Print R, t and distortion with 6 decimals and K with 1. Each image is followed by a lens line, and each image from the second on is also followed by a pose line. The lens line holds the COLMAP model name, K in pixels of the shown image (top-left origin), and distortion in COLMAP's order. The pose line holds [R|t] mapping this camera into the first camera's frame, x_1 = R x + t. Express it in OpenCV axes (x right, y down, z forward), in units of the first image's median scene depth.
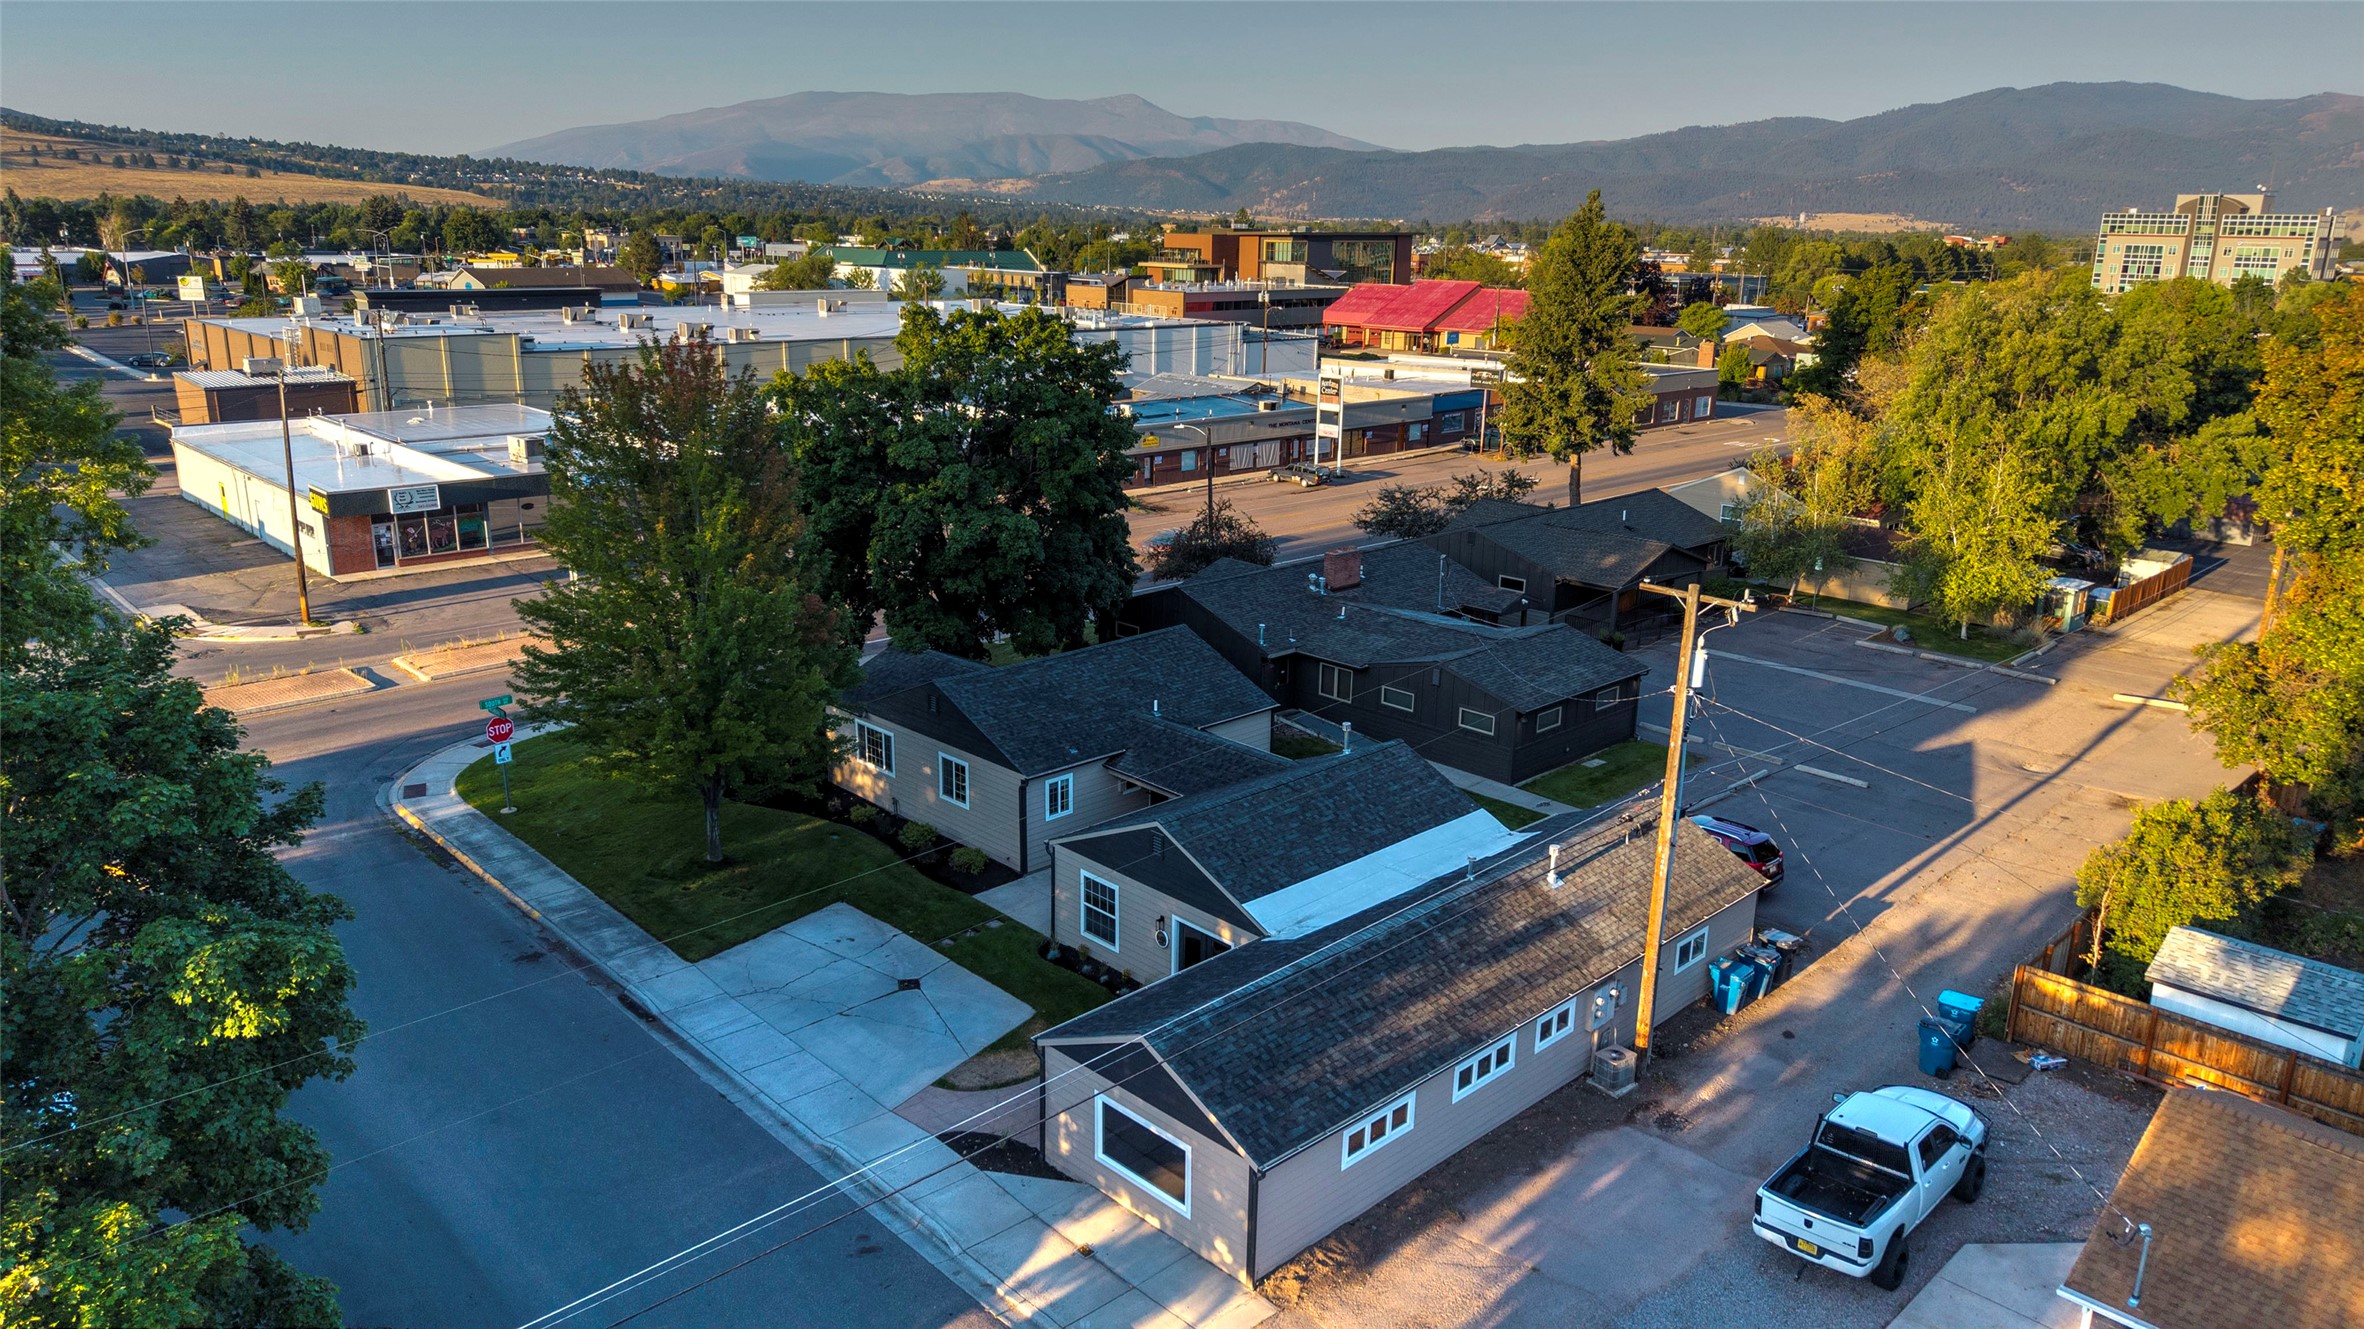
lens RADIAL K [[1570.1, 0, 1191.9], [0, 1570.1, 657.9], [0, 0, 1]] dist [0.048327, -0.032960]
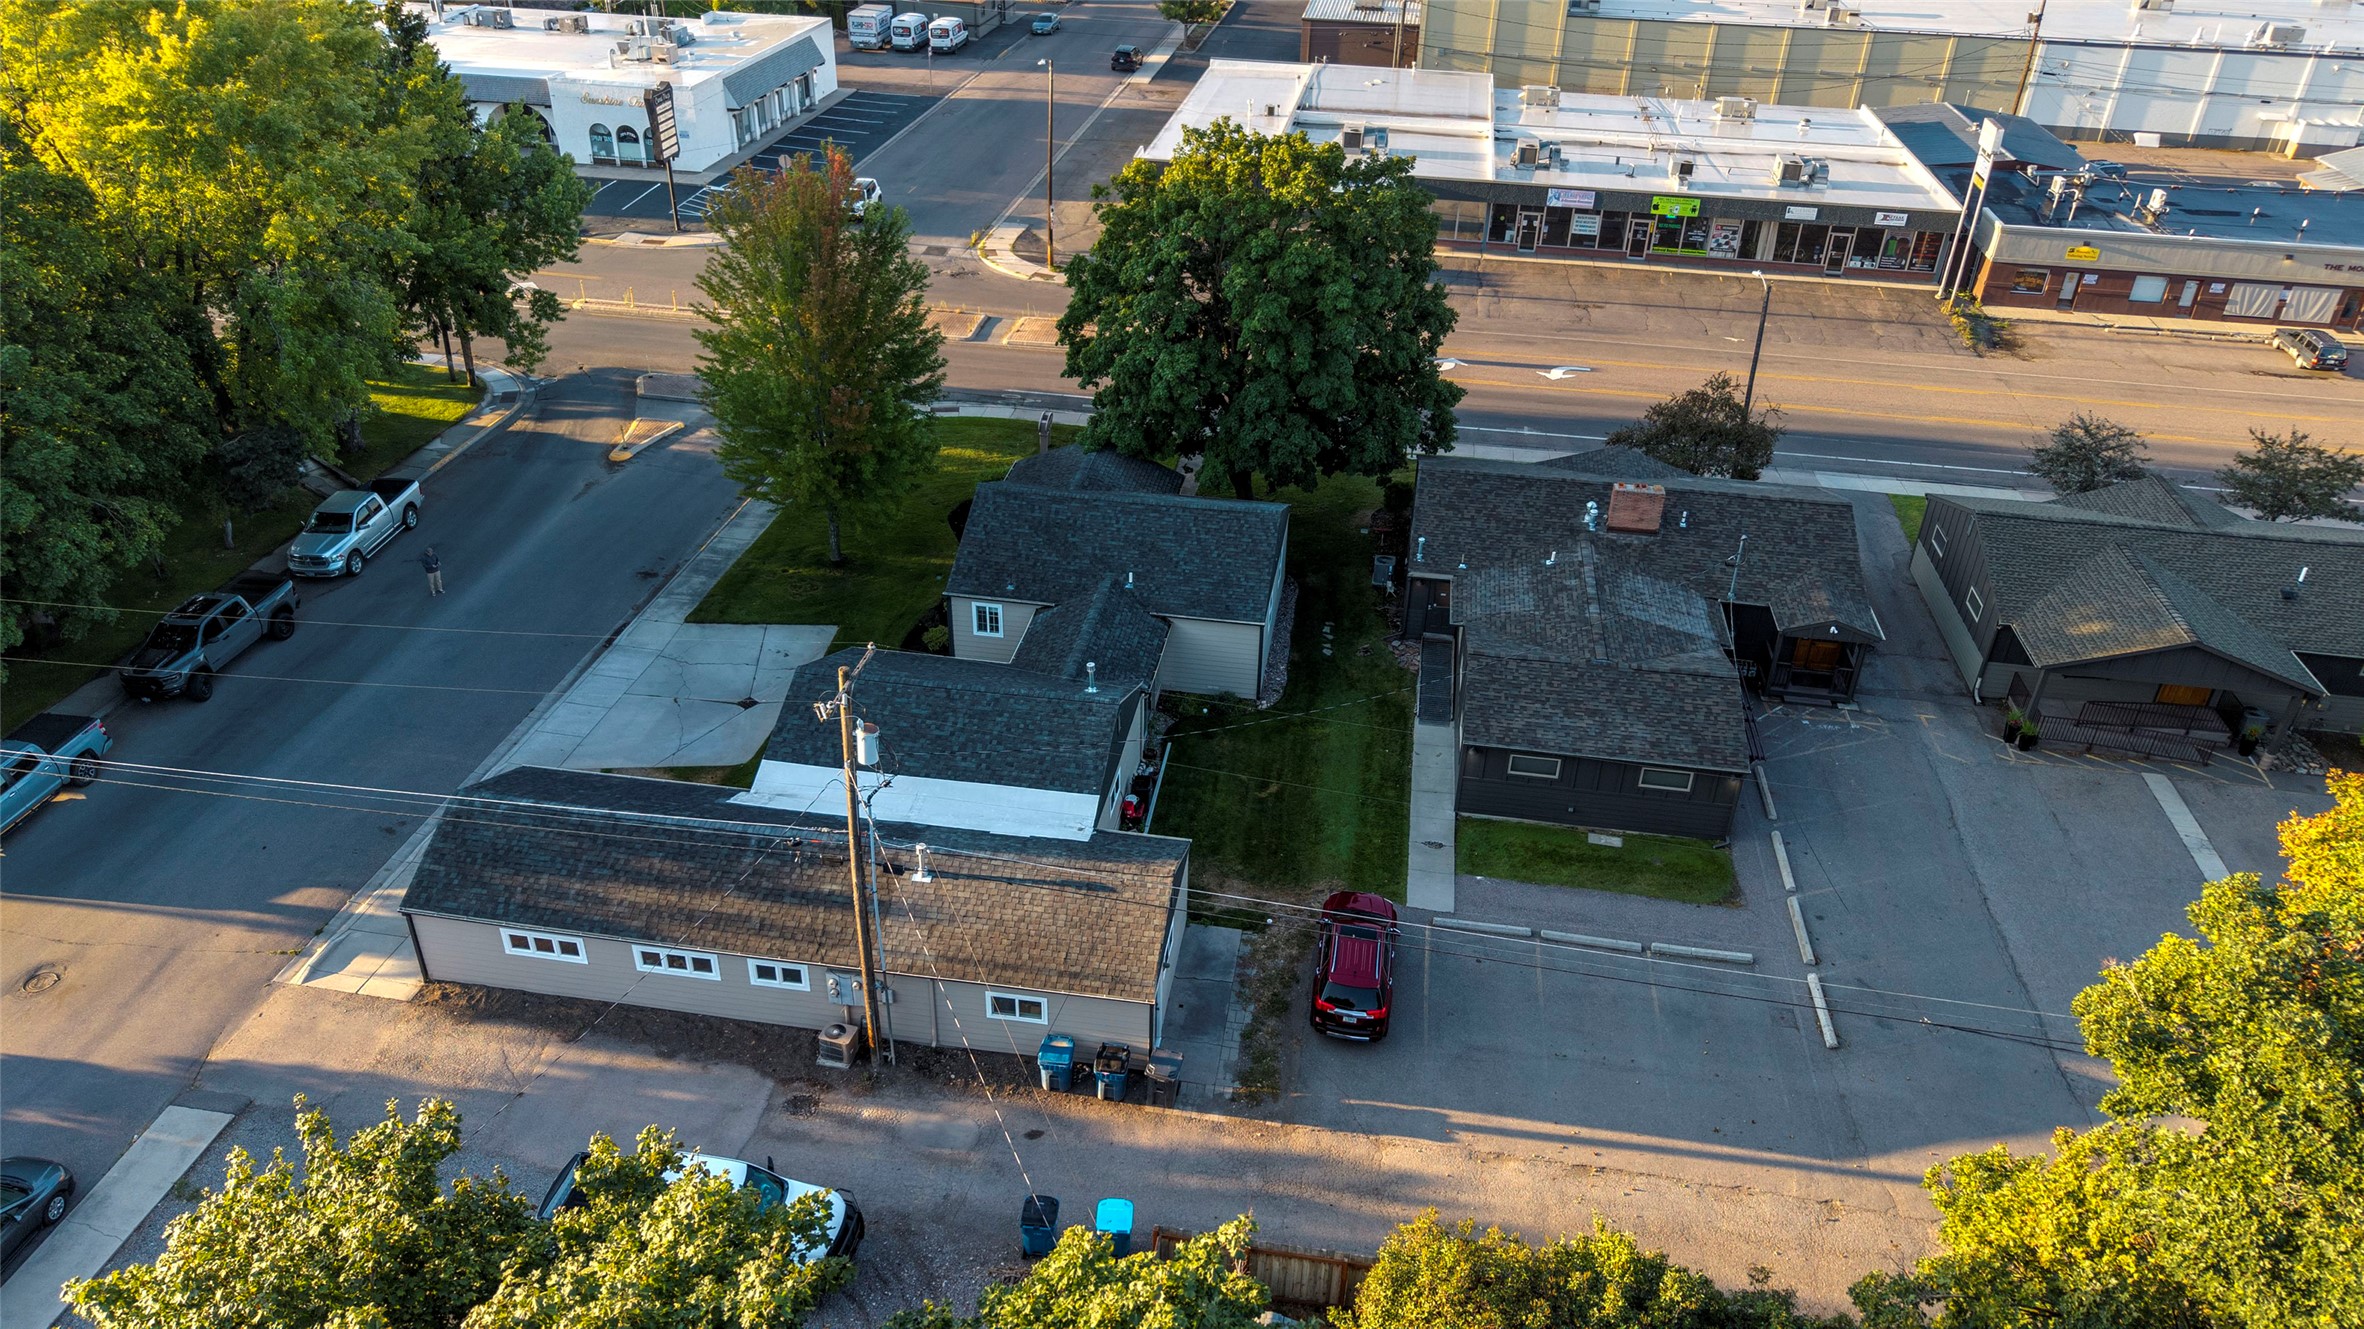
lens RADIAL K [[1584.3, 0, 1192.9], [0, 1584.3, 649.3], [0, 0, 1]] dist [0.033679, -0.035474]
pose [[0.606268, 0.410259, -0.681268, 0.803805], [-0.230146, 0.910516, 0.343502, -0.322554], [0.761231, -0.051463, 0.646436, 0.374800]]
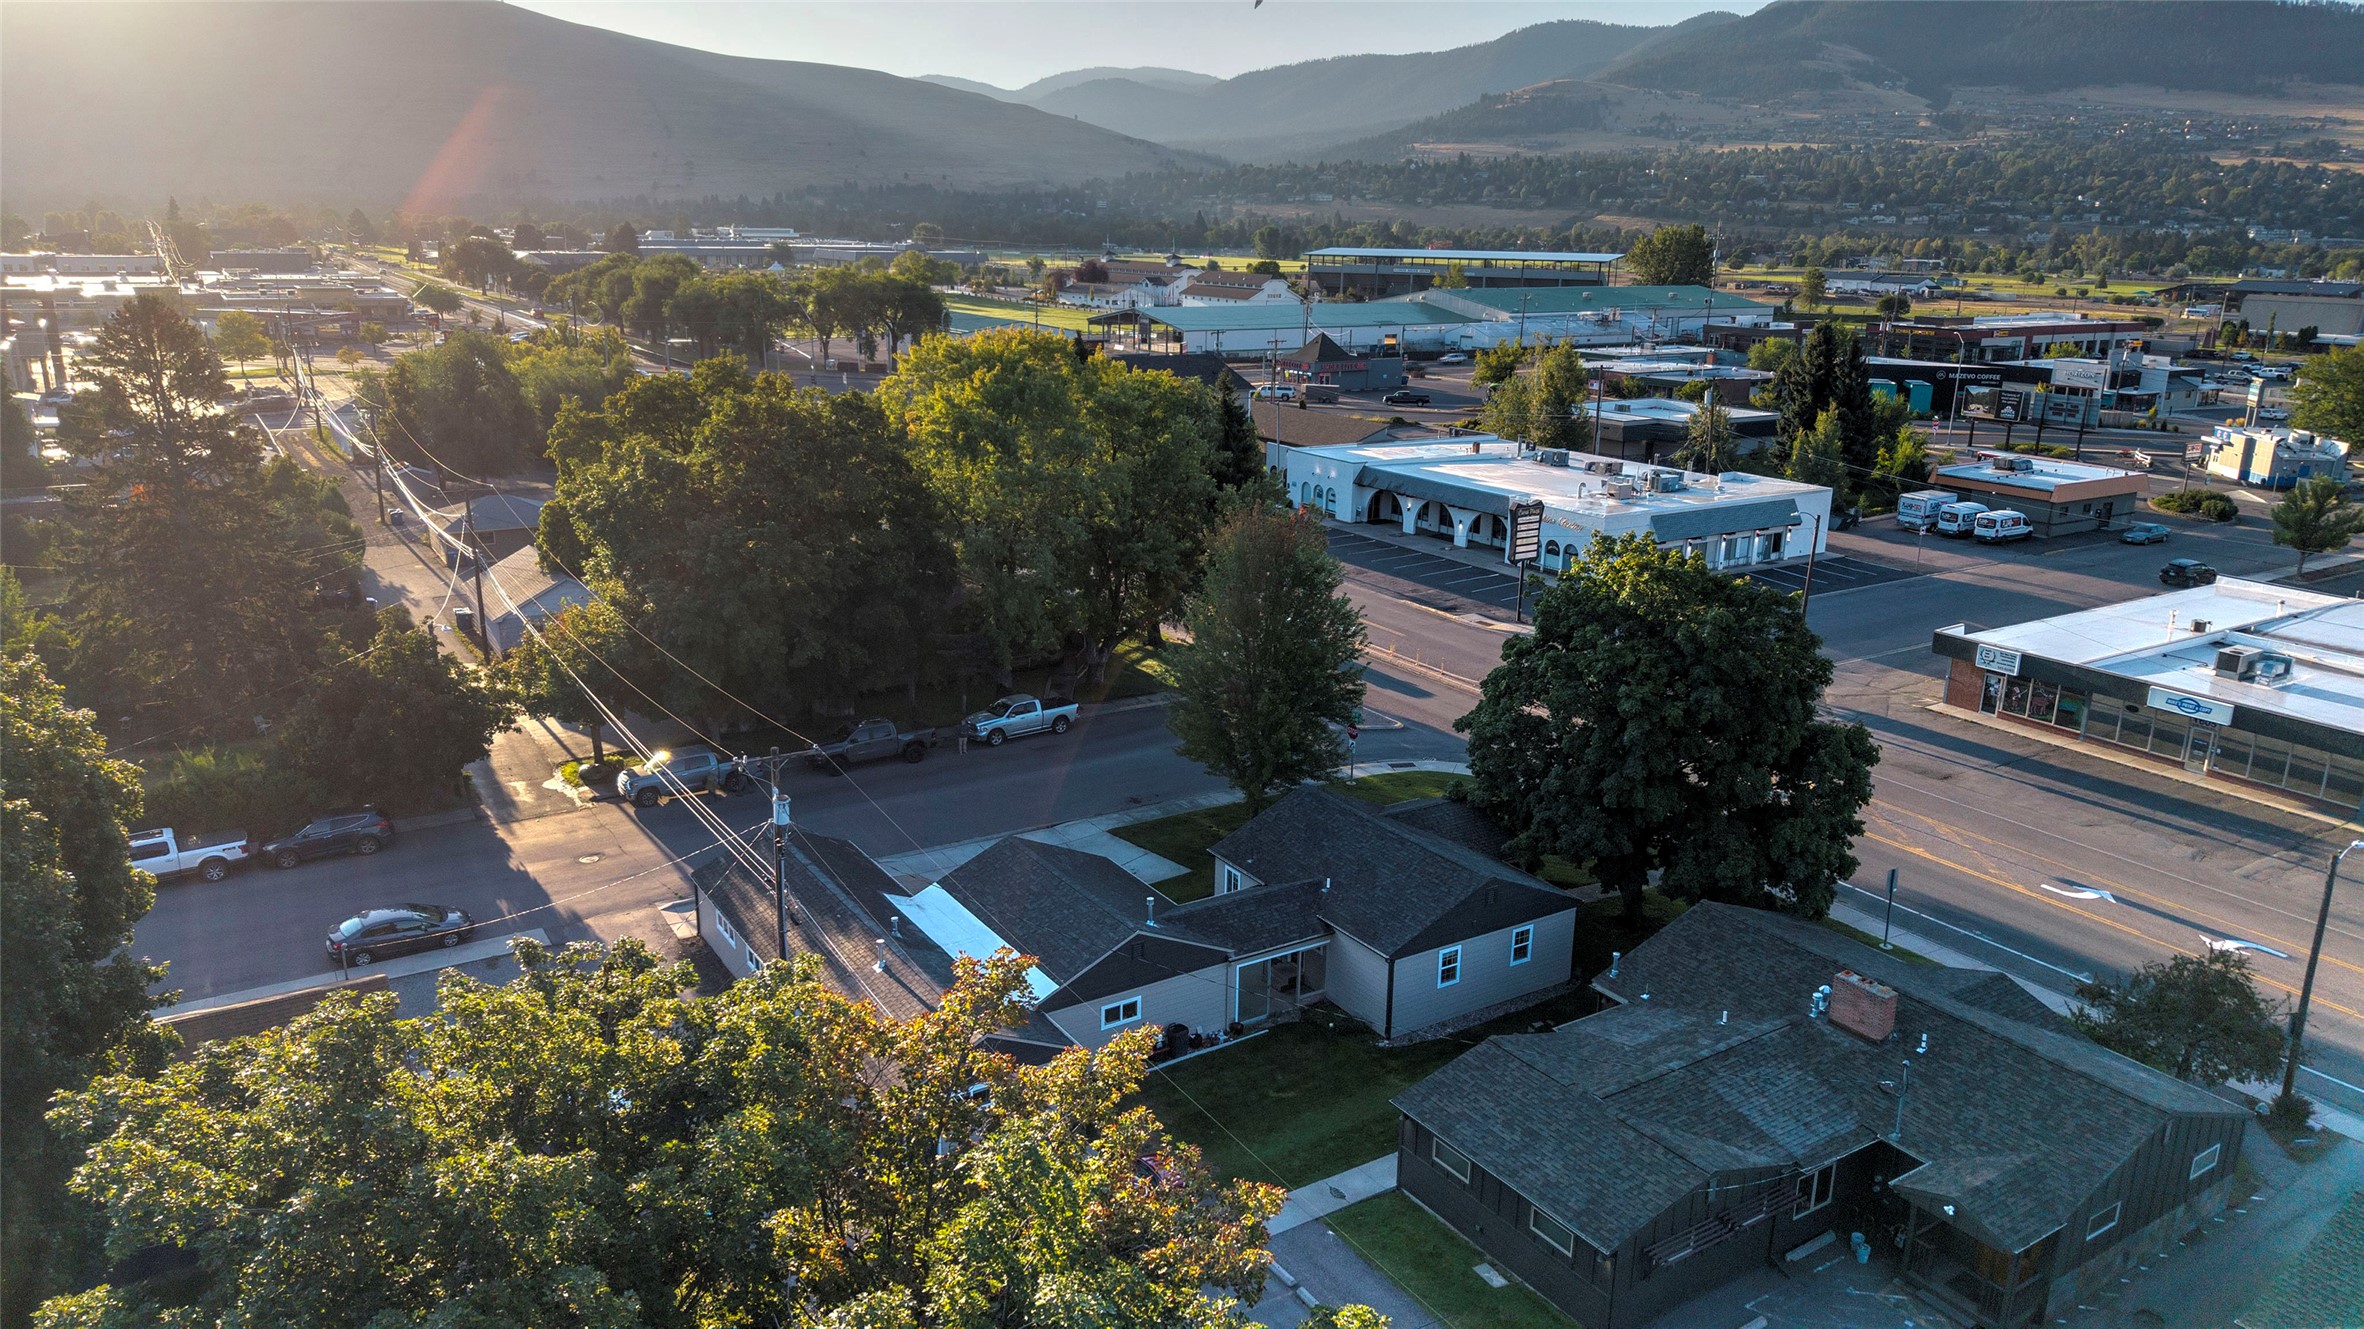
lens RADIAL K [[1587.2, 0, 1184.4], [0, 1587.2, 673.8], [0, 0, 1]] dist [0.028679, -0.034151]
pose [[-0.197077, 0.253198, -0.947128, 1.136307], [-0.282891, 0.910296, 0.302215, -0.459829], [0.938687, 0.327494, -0.107771, 1.054664]]
